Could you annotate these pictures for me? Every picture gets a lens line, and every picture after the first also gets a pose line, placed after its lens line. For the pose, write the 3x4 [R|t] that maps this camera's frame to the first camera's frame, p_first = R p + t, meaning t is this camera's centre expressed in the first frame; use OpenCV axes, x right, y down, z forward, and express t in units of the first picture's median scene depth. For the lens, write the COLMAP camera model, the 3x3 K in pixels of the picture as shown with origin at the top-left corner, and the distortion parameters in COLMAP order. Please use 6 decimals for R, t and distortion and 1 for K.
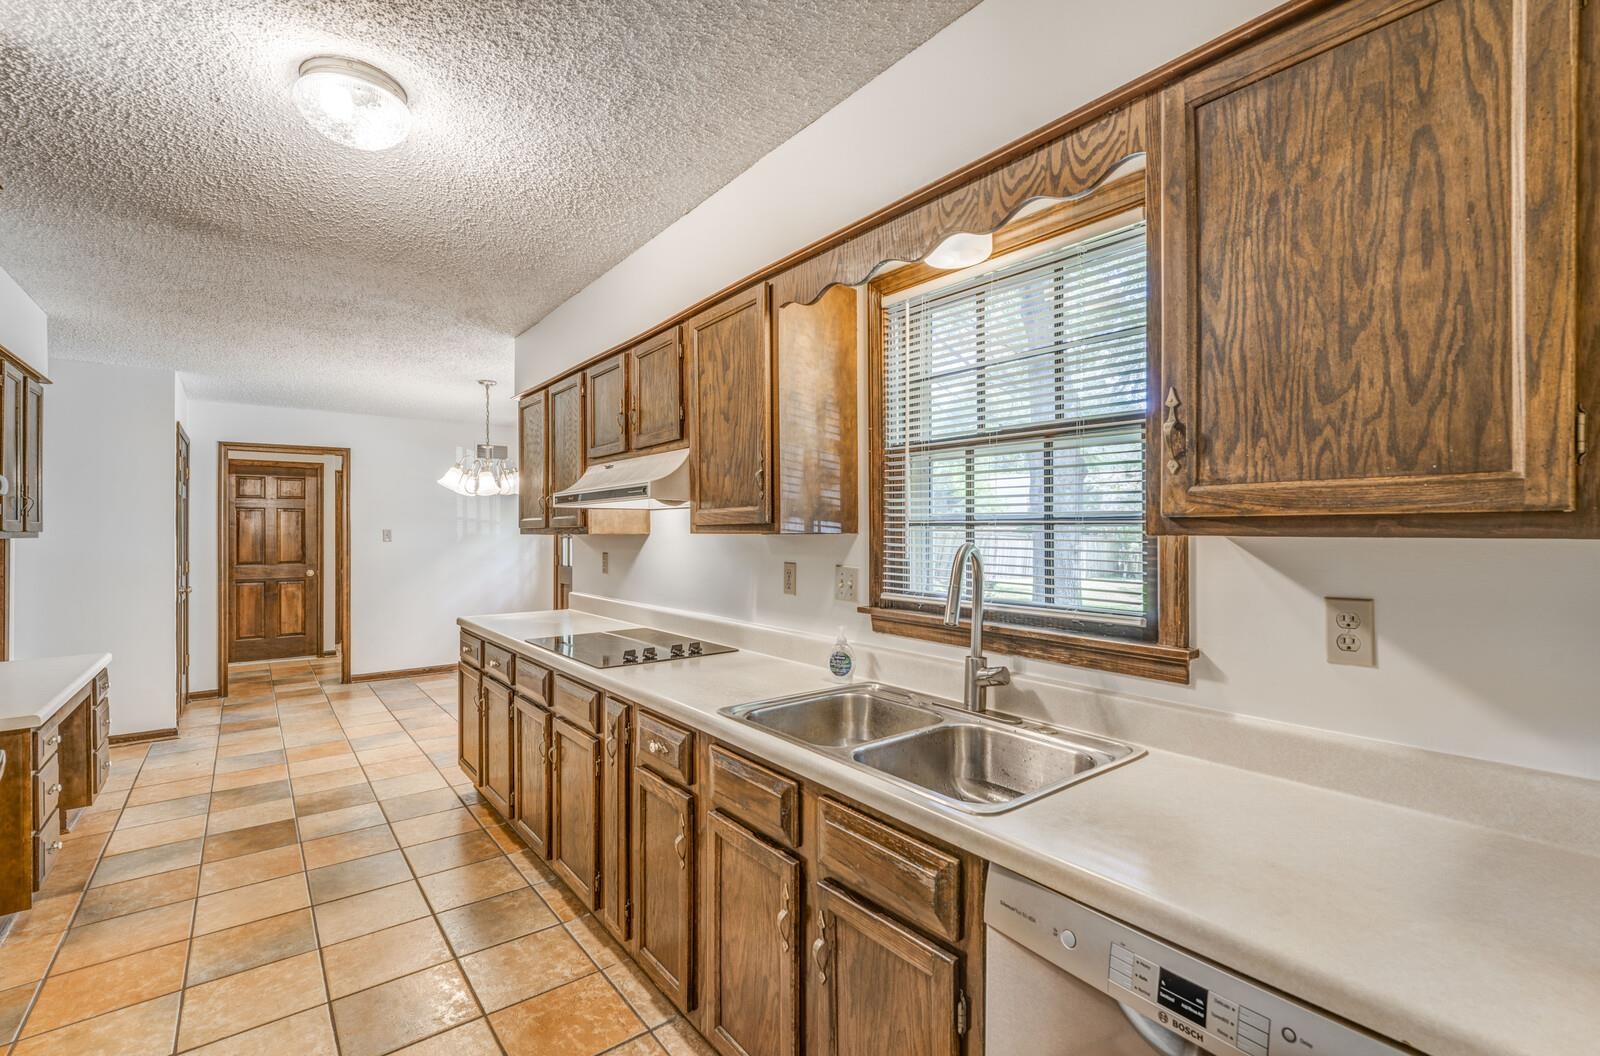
lens RADIAL K [[732.0, 0, 808.0], [0, 732.0, 529.3], [0, 0, 1]] dist [-0.002180, 0.001978]
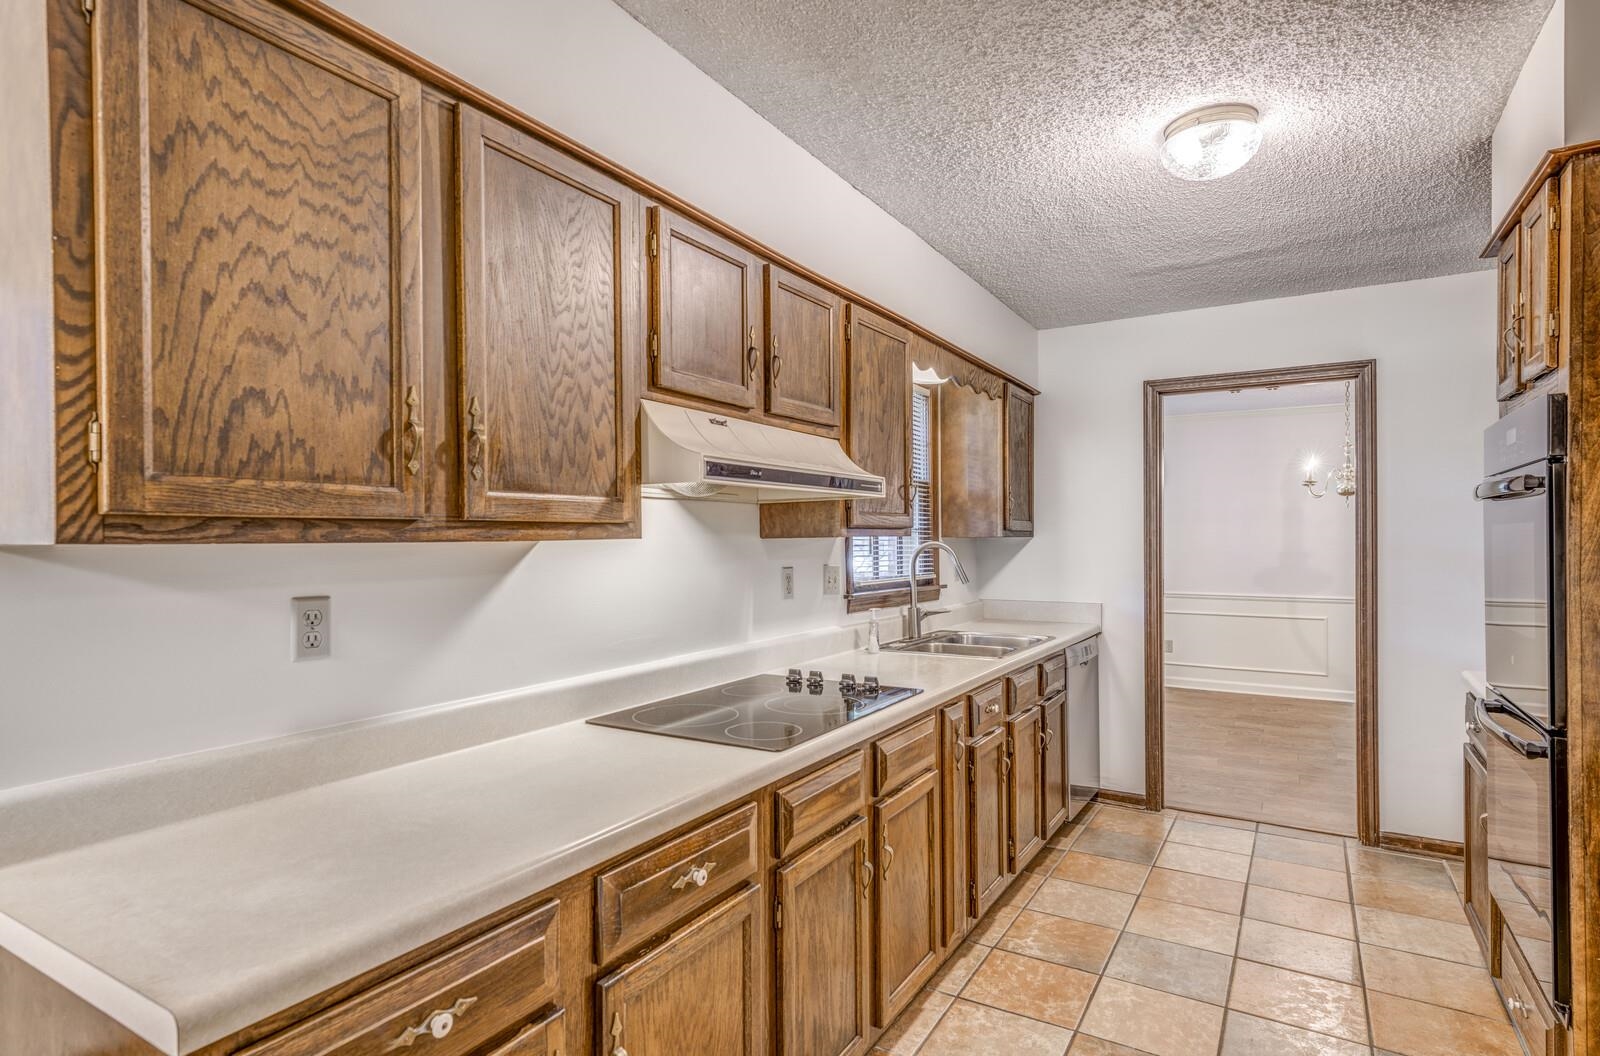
lens RADIAL K [[851.8, 0, 779.2], [0, 851.8, 540.4], [0, 0, 1]] dist [0.017283, 0.000333]
pose [[-0.355632, -0.006631, 0.934603, -1.198905], [-0.004959, 0.999974, 0.005207, 0.004488], [-0.934613, -0.002783, -0.355656, 1.562140]]
